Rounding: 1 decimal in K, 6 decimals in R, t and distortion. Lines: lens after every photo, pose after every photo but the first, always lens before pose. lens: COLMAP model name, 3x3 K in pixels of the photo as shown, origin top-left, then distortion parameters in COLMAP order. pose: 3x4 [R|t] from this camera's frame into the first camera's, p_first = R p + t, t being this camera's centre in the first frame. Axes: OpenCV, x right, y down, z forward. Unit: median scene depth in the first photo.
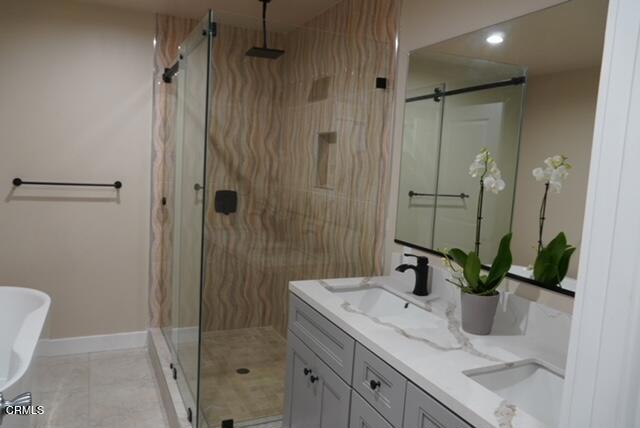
lens RADIAL K [[474.4, 0, 320.0], [0, 474.4, 214.0], [0, 0, 1]] dist [-0.048207, 0.054081]
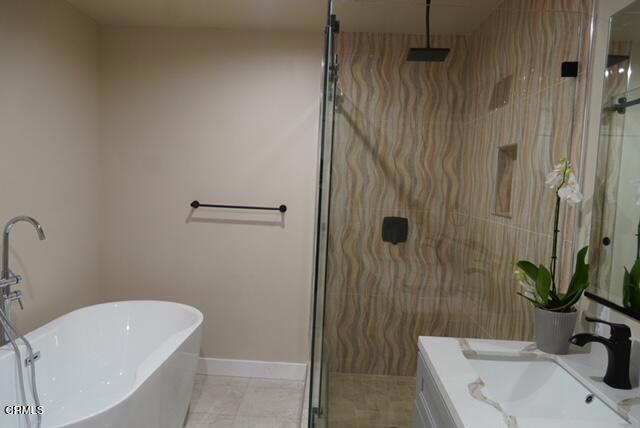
lens RADIAL K [[487.3, 0, 307.6], [0, 487.3, 215.2], [0, 0, 1]] dist [-0.011410, 0.003930]
pose [[0.895479, 0.020226, -0.444644, 0.066266], [-0.045499, 0.997894, -0.046239, -0.003874], [0.442772, 0.061637, 0.894513, 0.116762]]
